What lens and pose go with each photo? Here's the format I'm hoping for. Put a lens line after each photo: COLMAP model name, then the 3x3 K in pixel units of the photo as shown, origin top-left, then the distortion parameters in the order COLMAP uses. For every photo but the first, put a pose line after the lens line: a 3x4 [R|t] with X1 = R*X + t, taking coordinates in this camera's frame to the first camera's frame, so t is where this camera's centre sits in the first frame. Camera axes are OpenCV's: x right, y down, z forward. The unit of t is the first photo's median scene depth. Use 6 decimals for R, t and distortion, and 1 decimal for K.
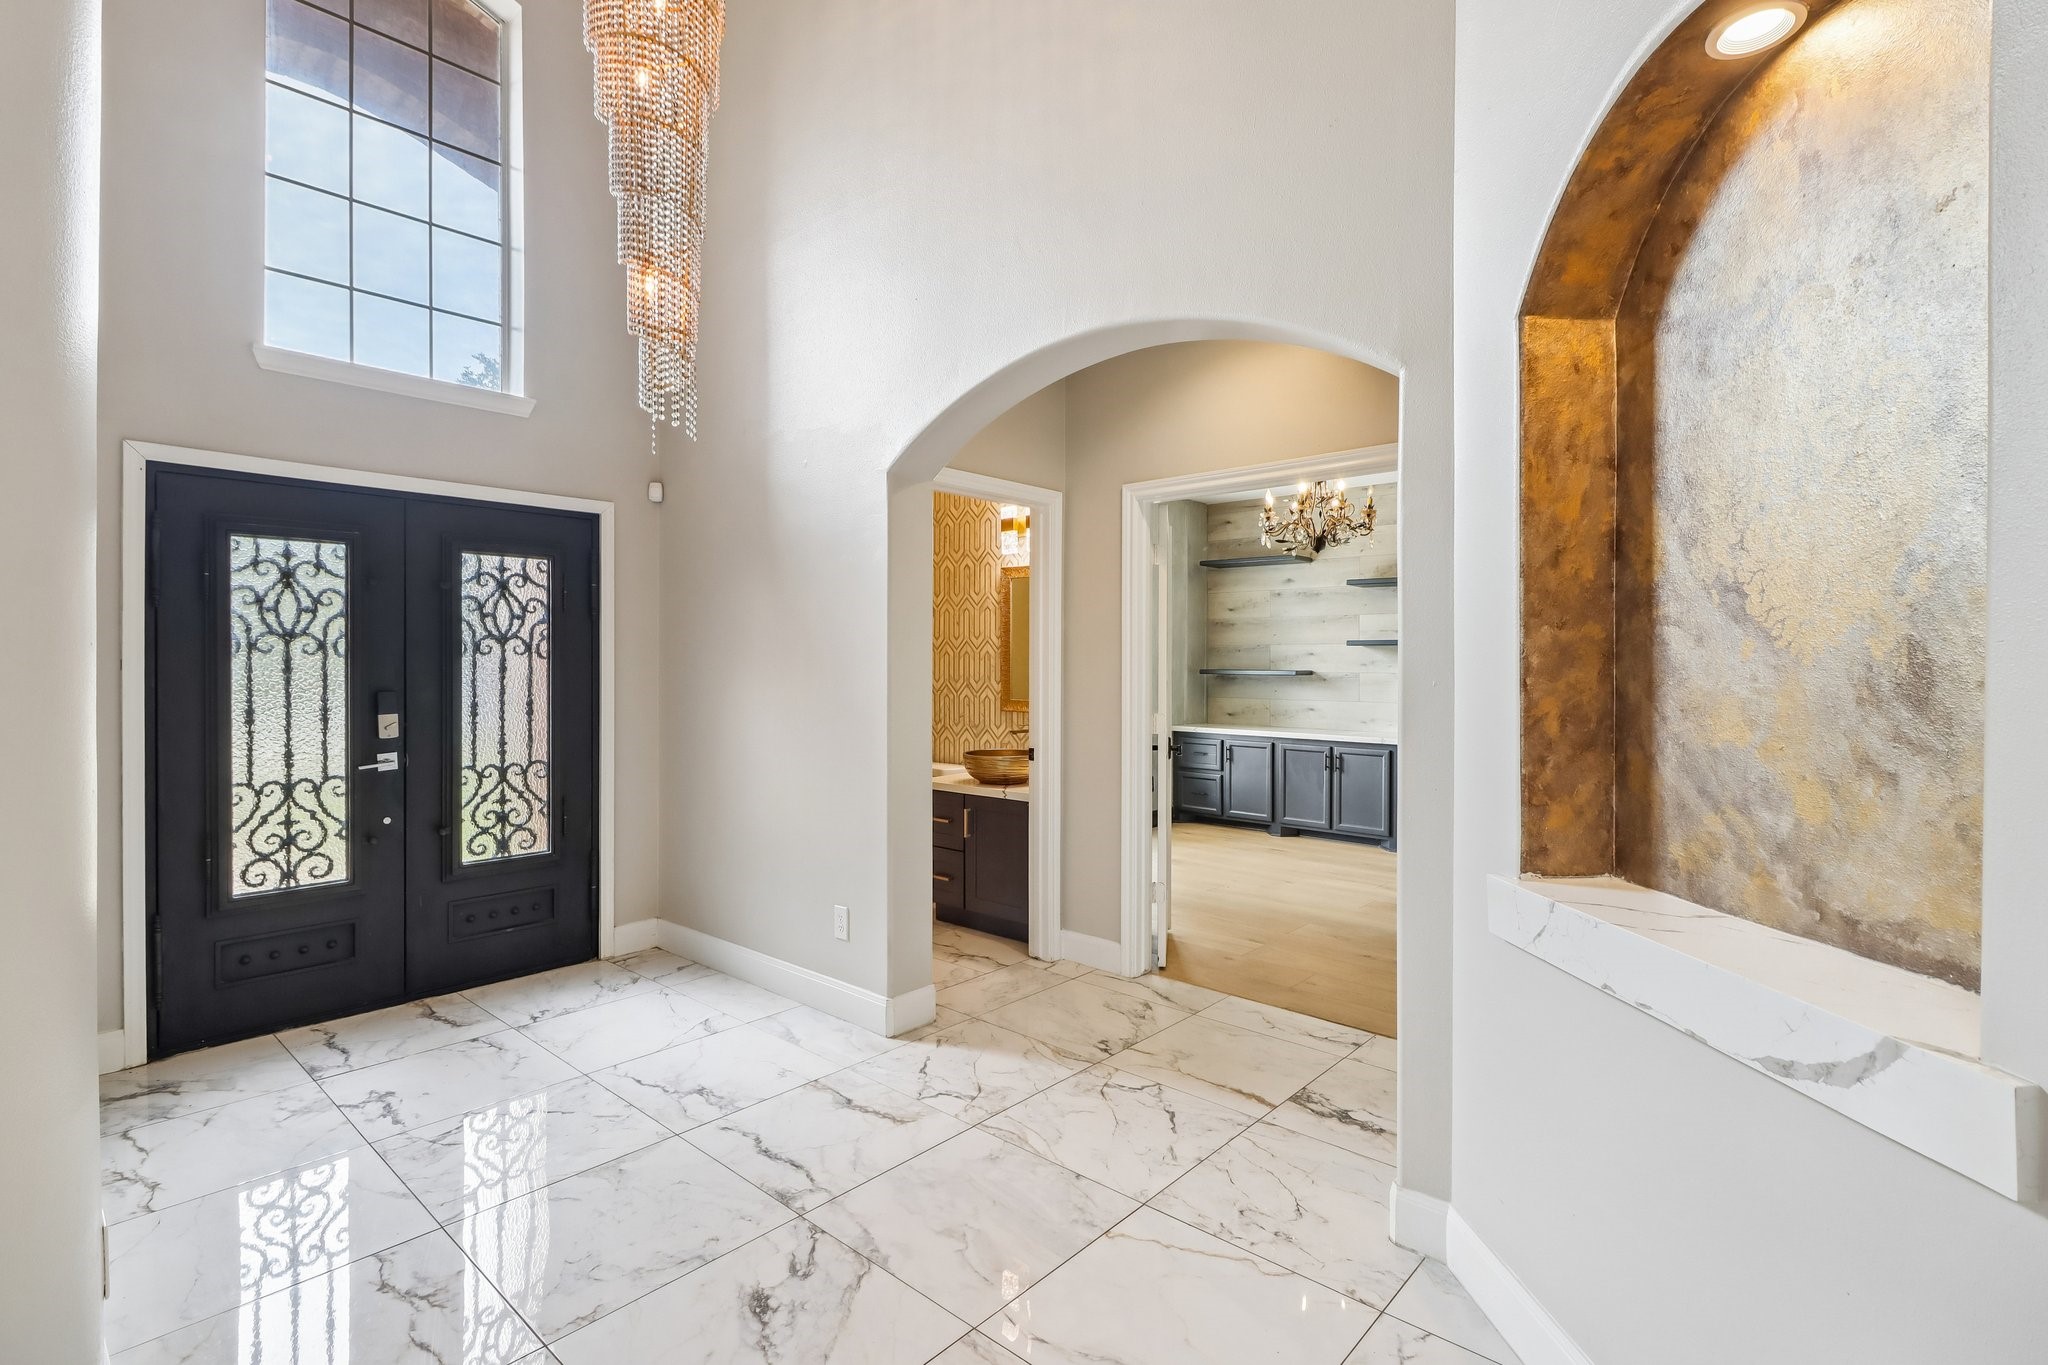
lens RADIAL K [[963.3, 0, 1026.9], [0, 963.3, 673.9], [0, 0, 1]] dist [0.006495, -0.002625]
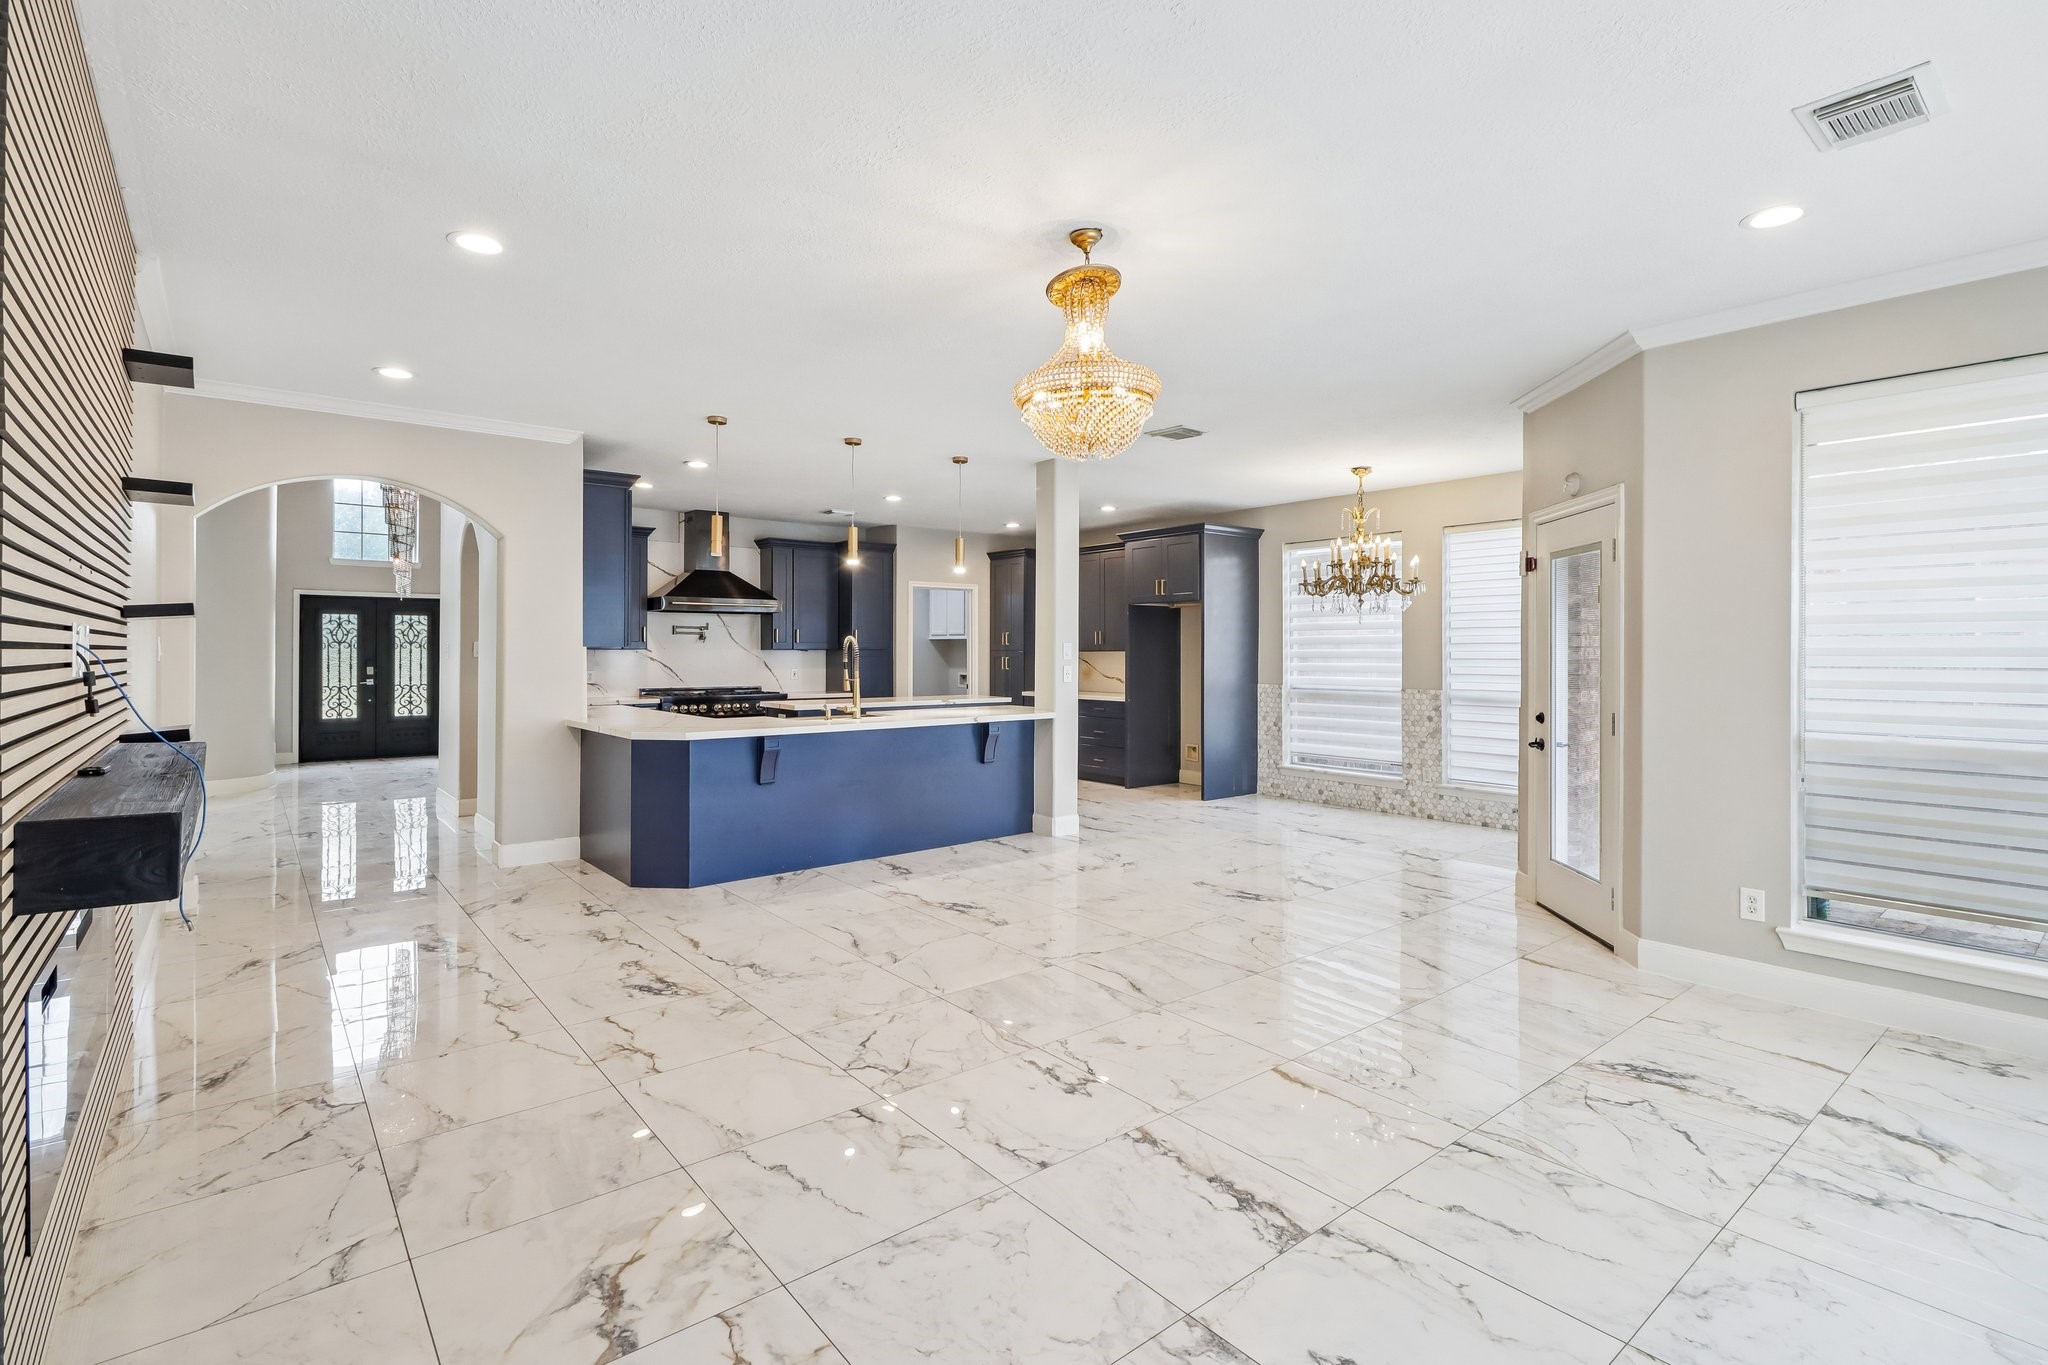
lens RADIAL K [[963.3, 0, 1039.8], [0, 963.3, 654.8], [0, 0, 1]] dist [0.006495, -0.002625]
pose [[0.989831, 0.002430, -0.142226, 2.018616], [-0.003101, 0.999985, -0.004496, 0.009043], [0.142213, 0.004891, 0.989824, -1.877286]]
